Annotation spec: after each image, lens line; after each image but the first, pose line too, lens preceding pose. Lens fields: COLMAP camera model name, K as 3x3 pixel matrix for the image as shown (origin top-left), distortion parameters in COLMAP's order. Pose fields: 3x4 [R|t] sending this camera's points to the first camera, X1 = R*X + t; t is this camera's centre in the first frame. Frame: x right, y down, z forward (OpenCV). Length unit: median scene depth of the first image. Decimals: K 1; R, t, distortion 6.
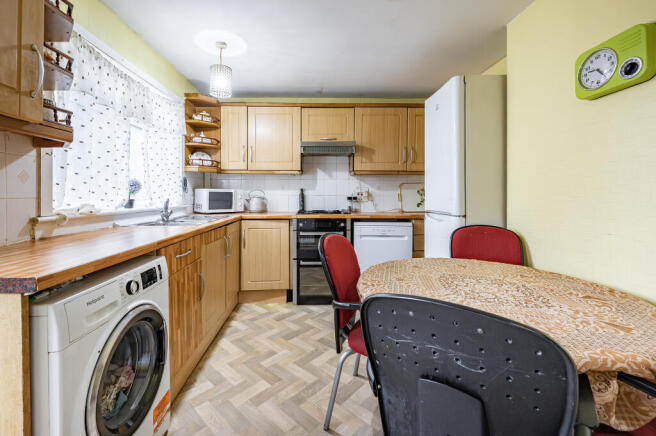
lens RADIAL K [[273.9, 0, 316.5], [0, 273.9, 194.9], [0, 0, 1]] dist [-0.001452, -0.000112]
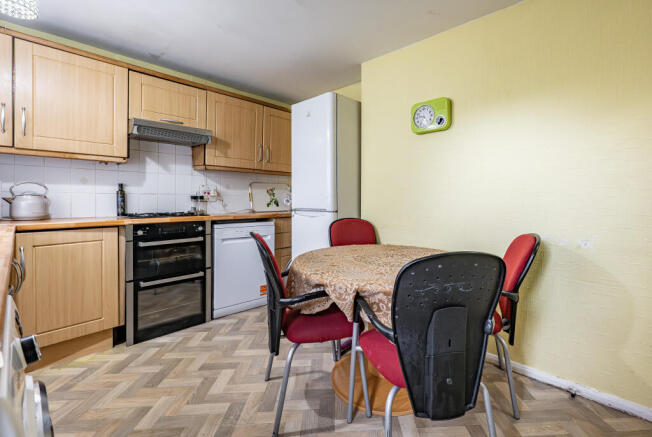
lens RADIAL K [[290.4, 0, 352.8], [0, 290.4, 200.8], [0, 0, 1]] dist [0.001040, -0.000091]
pose [[0.677408, -0.000944, 0.735607, -0.239881], [-0.006173, 0.999957, 0.006968, 0.015428], [-0.735581, -0.009261, 0.677373, 0.060964]]
